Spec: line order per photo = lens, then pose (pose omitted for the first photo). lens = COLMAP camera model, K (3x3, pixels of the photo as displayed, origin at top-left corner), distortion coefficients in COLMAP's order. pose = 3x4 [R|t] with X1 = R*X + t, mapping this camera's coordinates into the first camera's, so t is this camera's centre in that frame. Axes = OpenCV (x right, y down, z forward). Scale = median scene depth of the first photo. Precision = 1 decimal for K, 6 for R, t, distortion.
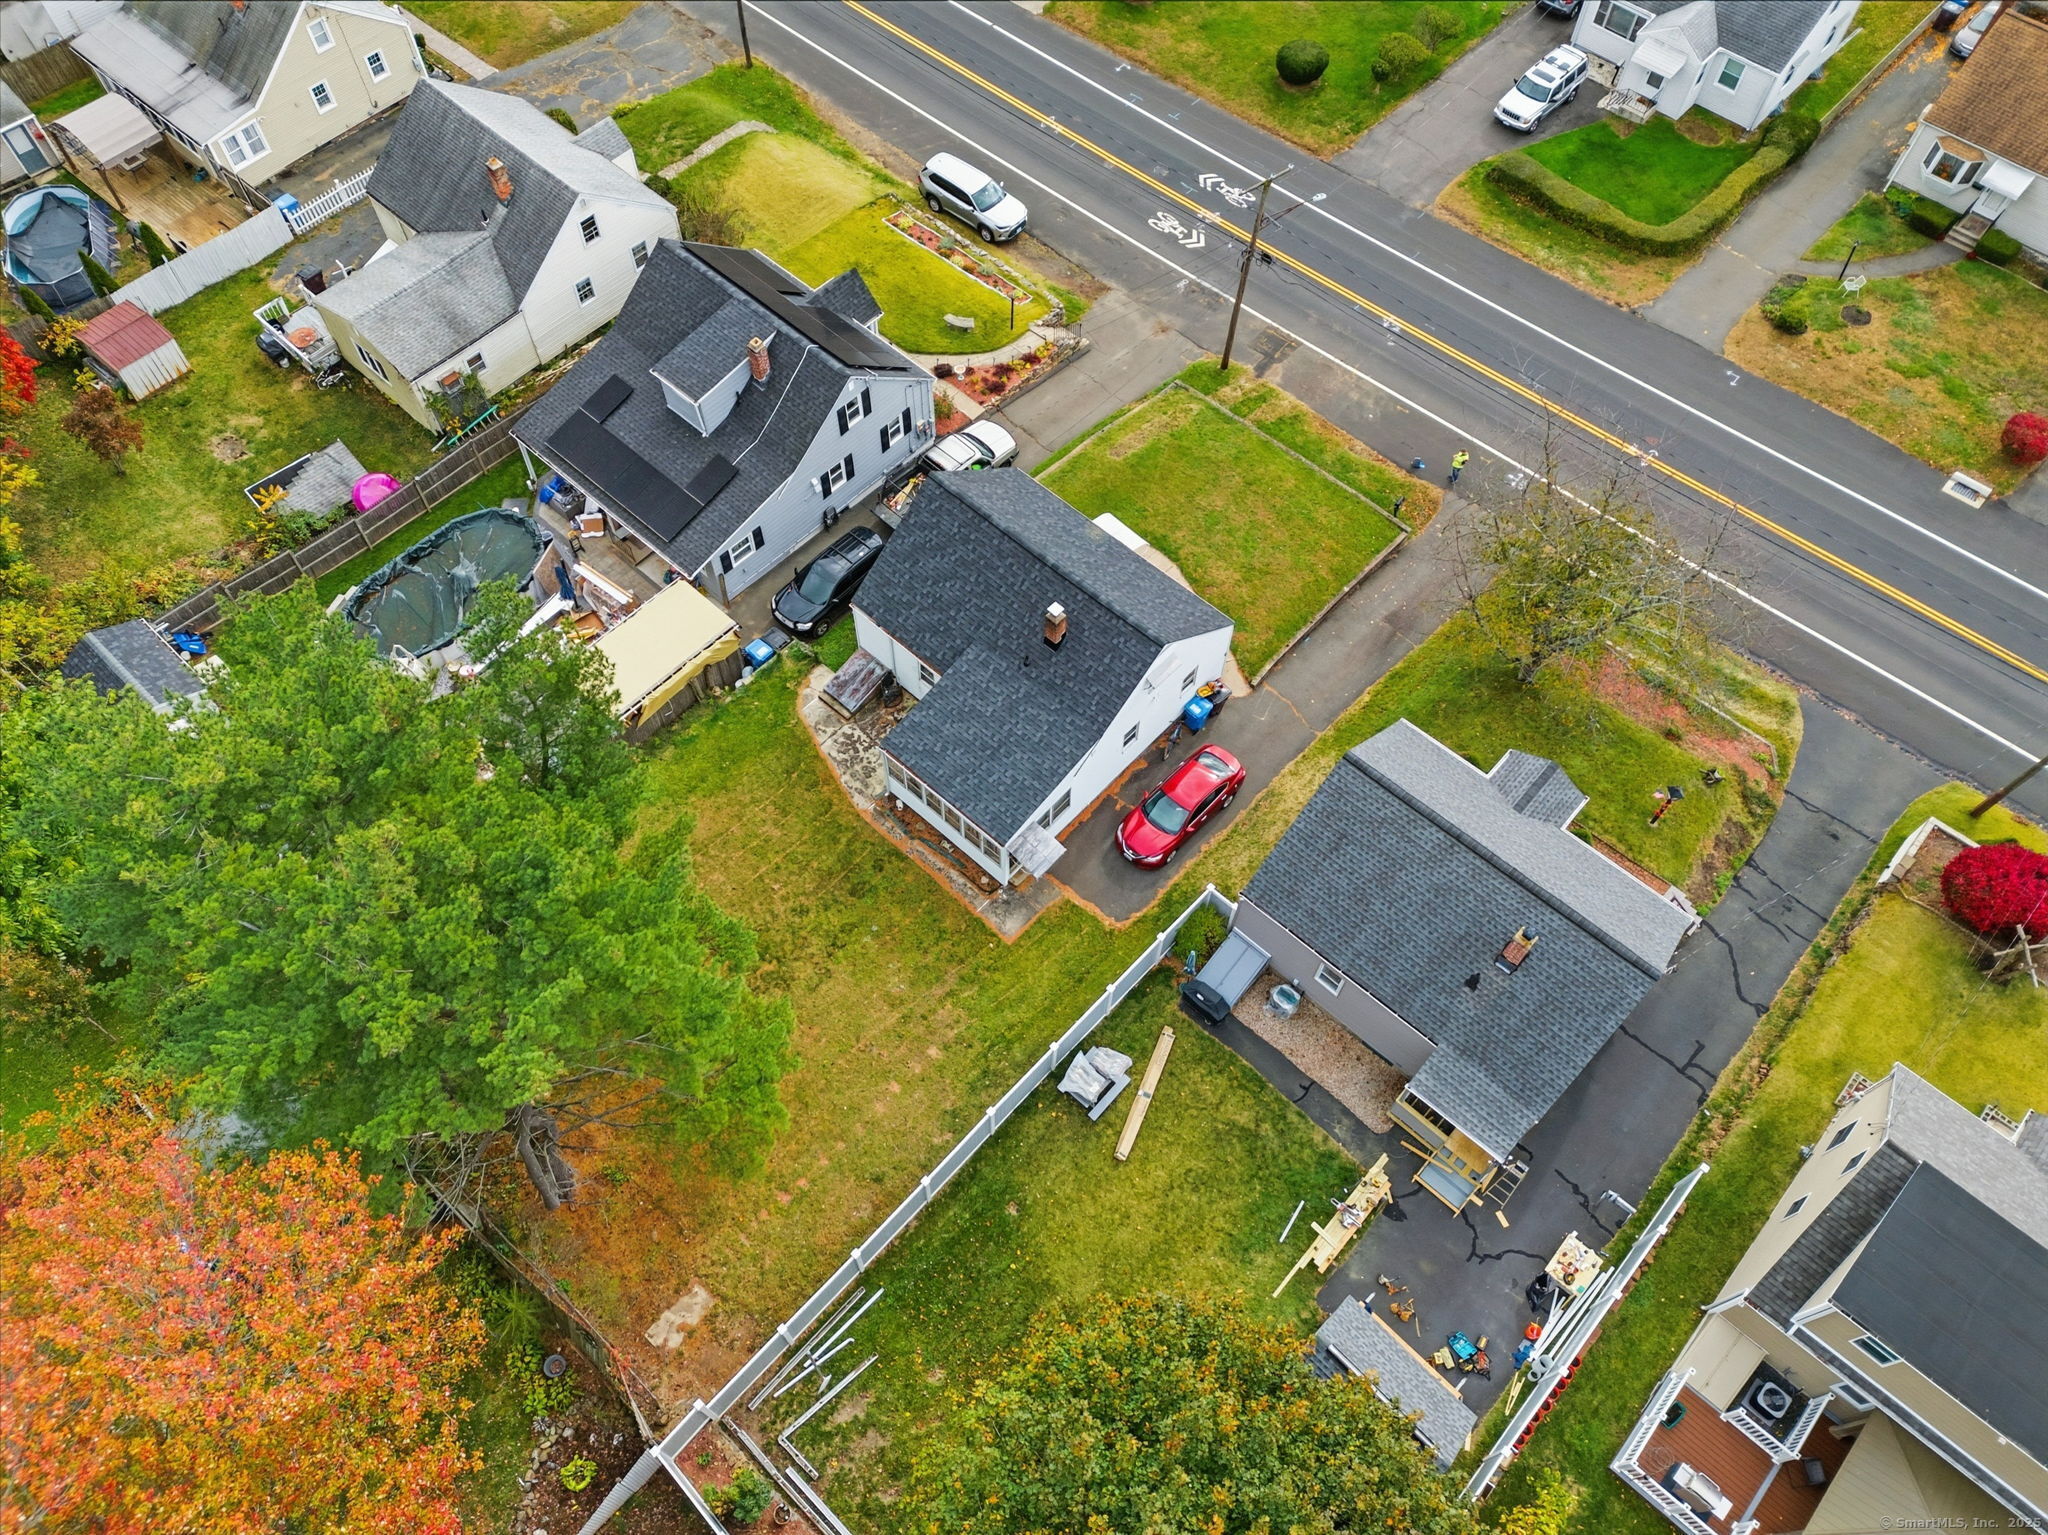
lens RADIAL K [[1480.1, 0, 1015.5], [0, 1480.1, 771.0], [0, 0, 1]] dist [0.068618, -0.057571]
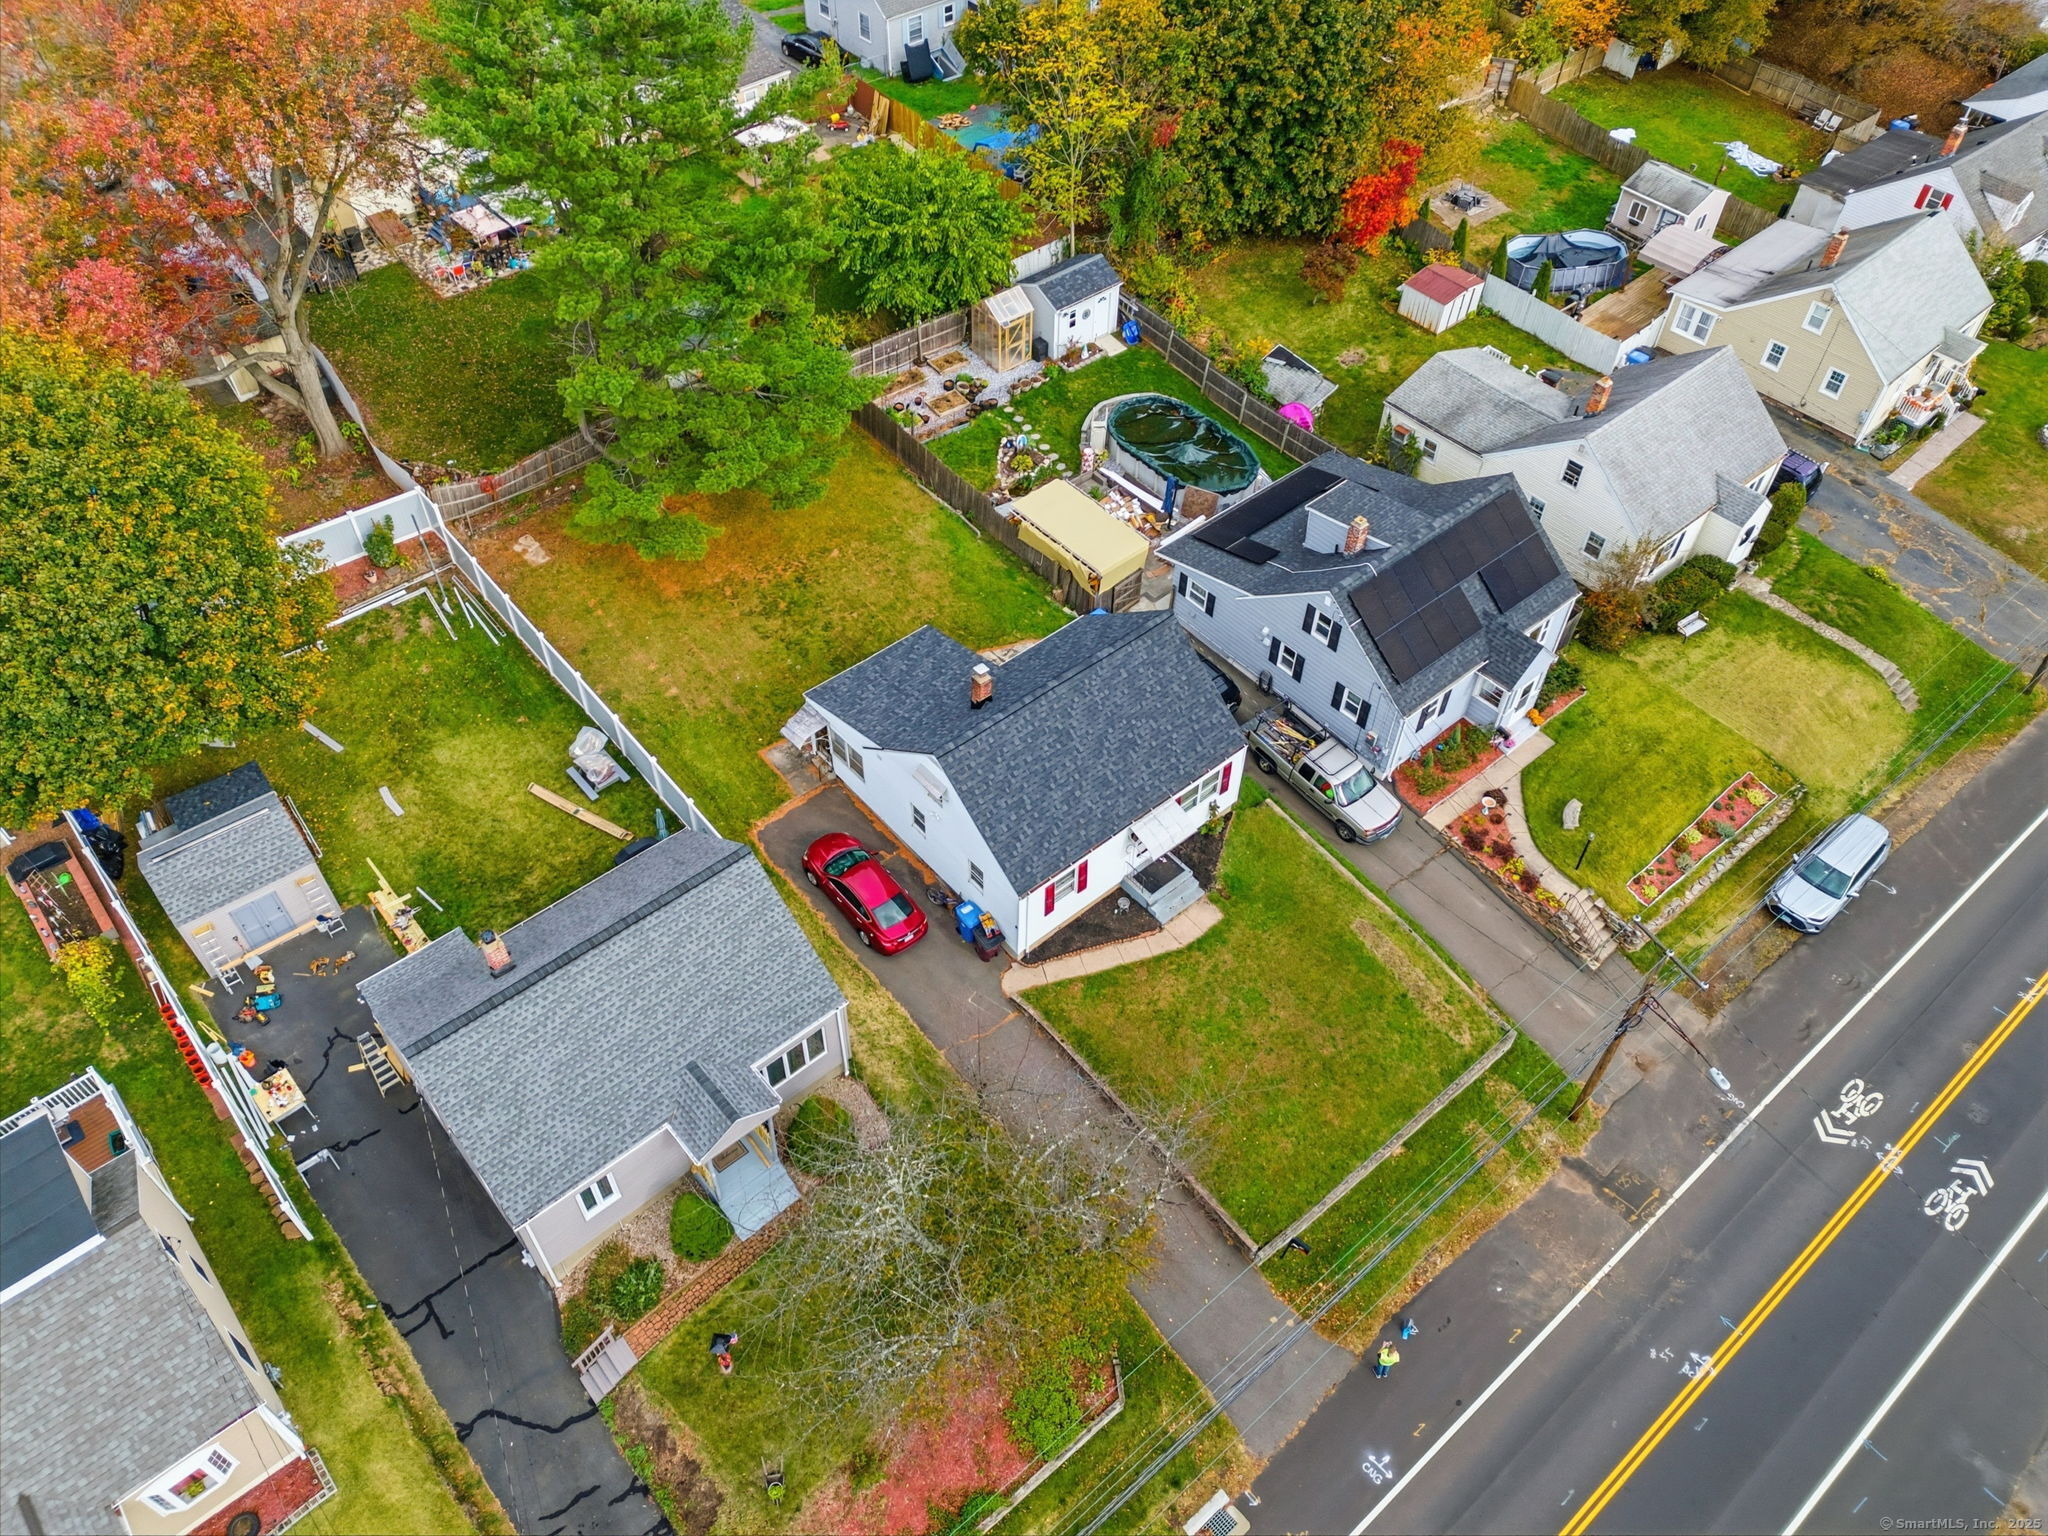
lens RADIAL K [[1480.1, 0, 1019.1], [0, 1480.1, 765.6], [0, 0, 1]] dist [0.068618, -0.057571]
pose [[-0.119549, 0.739078, -0.662926, 0.645879], [-0.867029, 0.247591, 0.432388, -0.479236], [0.483703, 0.626468, 0.611203, 0.369341]]
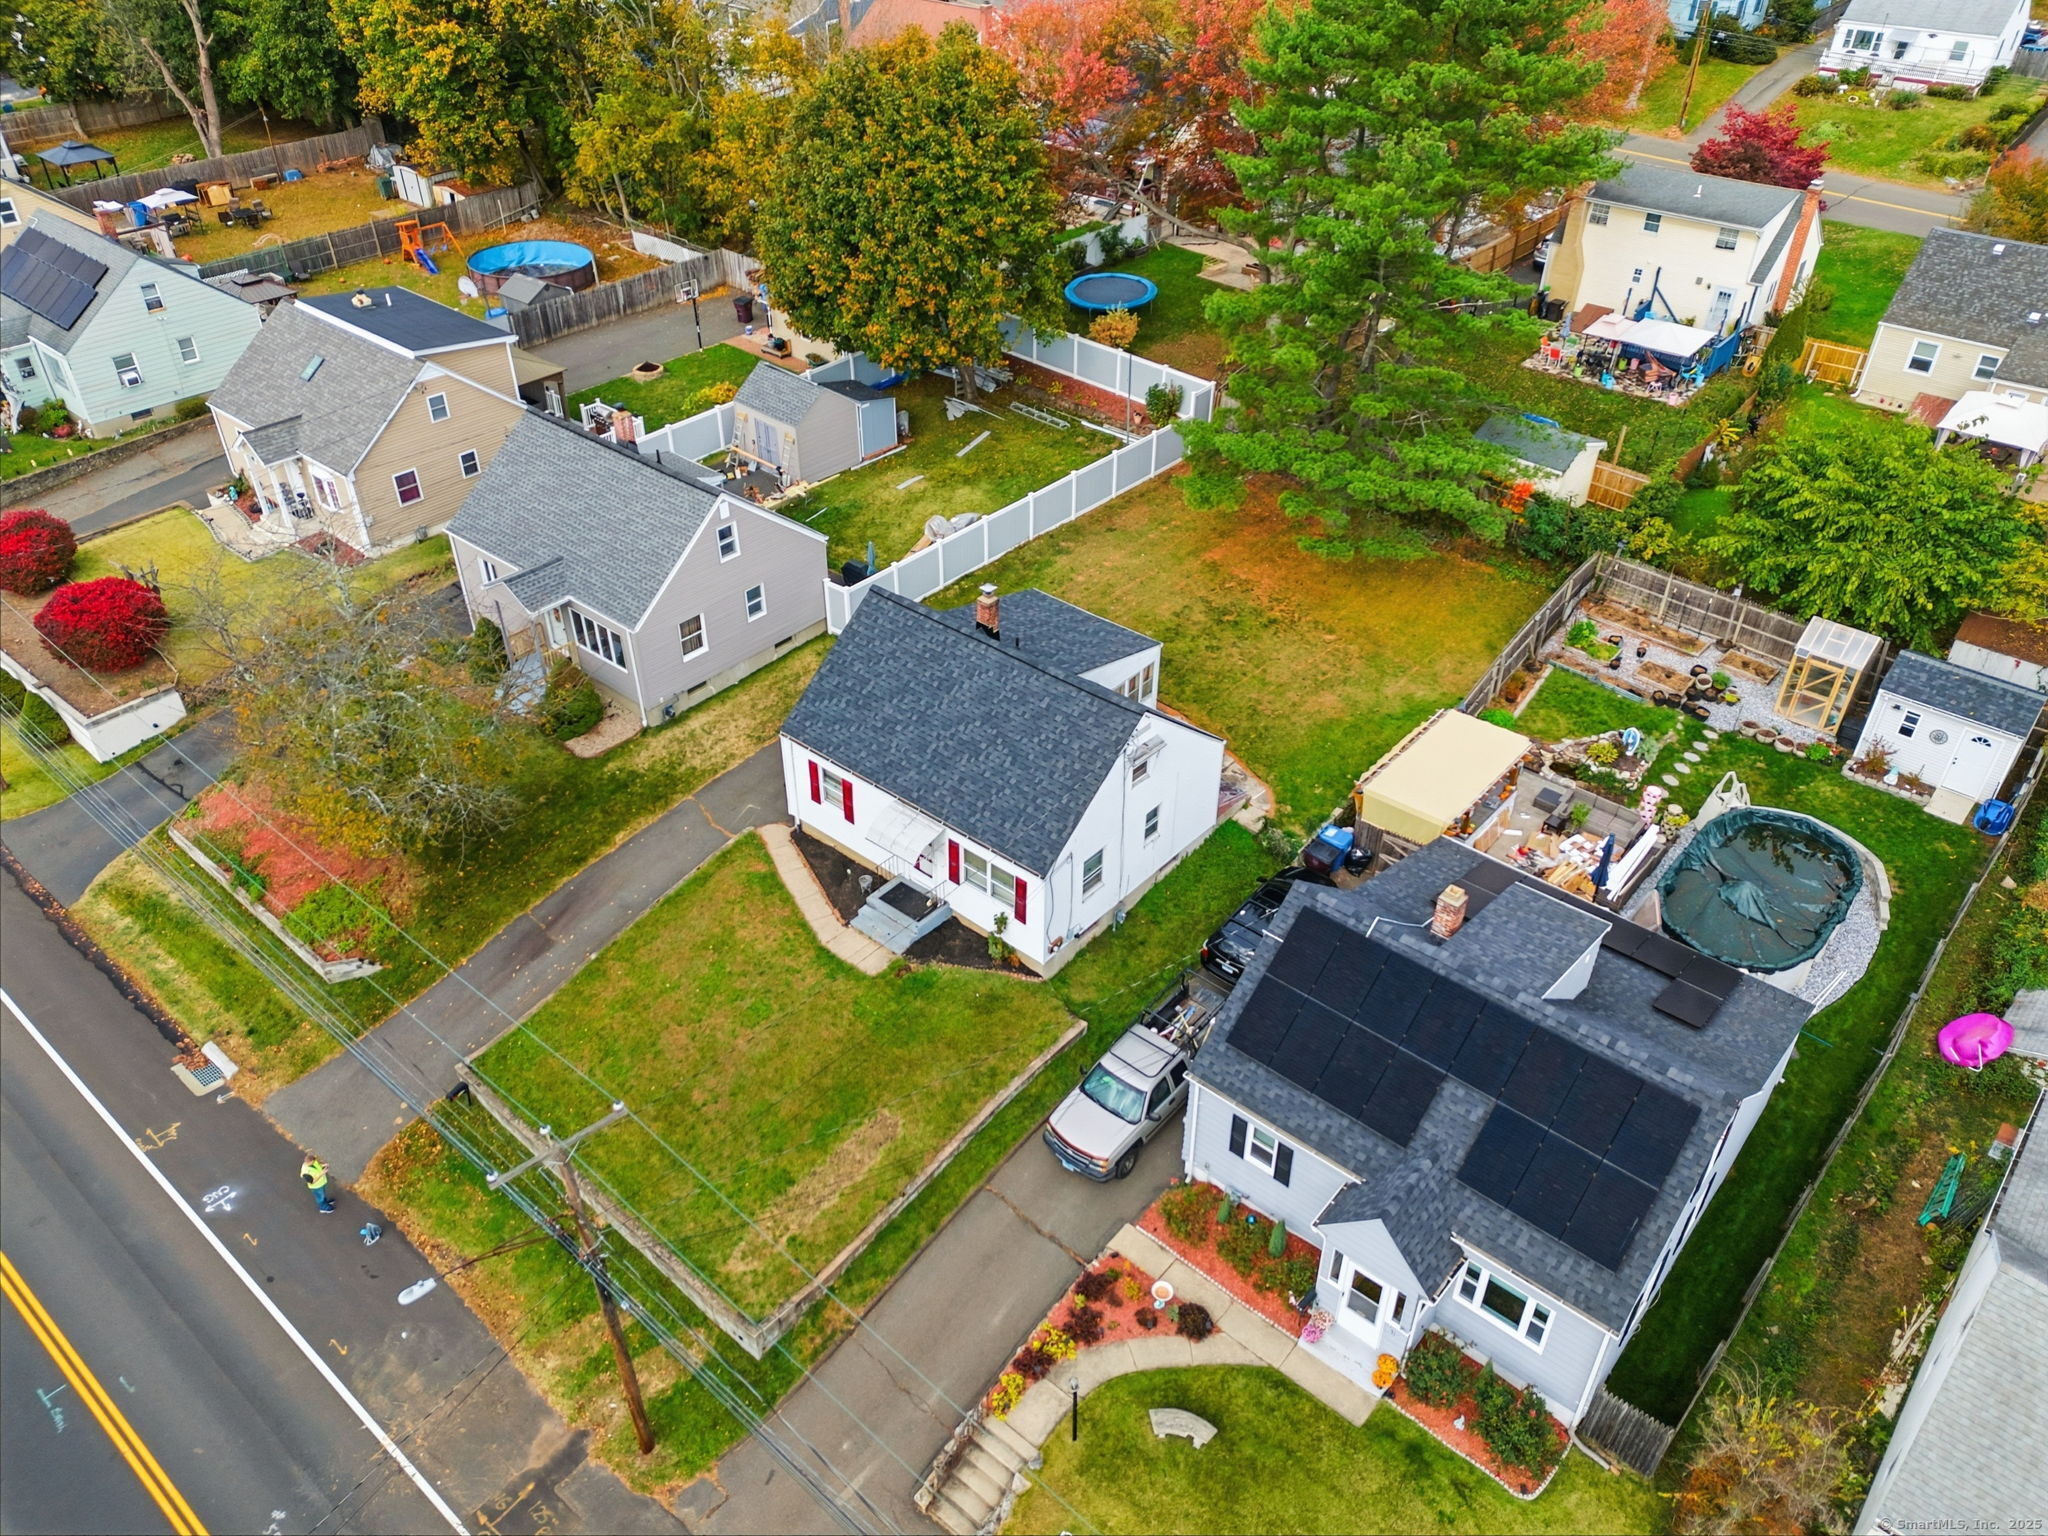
lens RADIAL K [[1480.1, 0, 1026.7], [0, 1480.1, 770.7], [0, 0, 1]] dist [0.068618, -0.057571]
pose [[-0.999093, 0.013721, -0.040310, 0.036275], [-0.041597, -0.112173, 0.992818, -0.907685], [0.009100, 0.993594, 0.112642, 0.868166]]
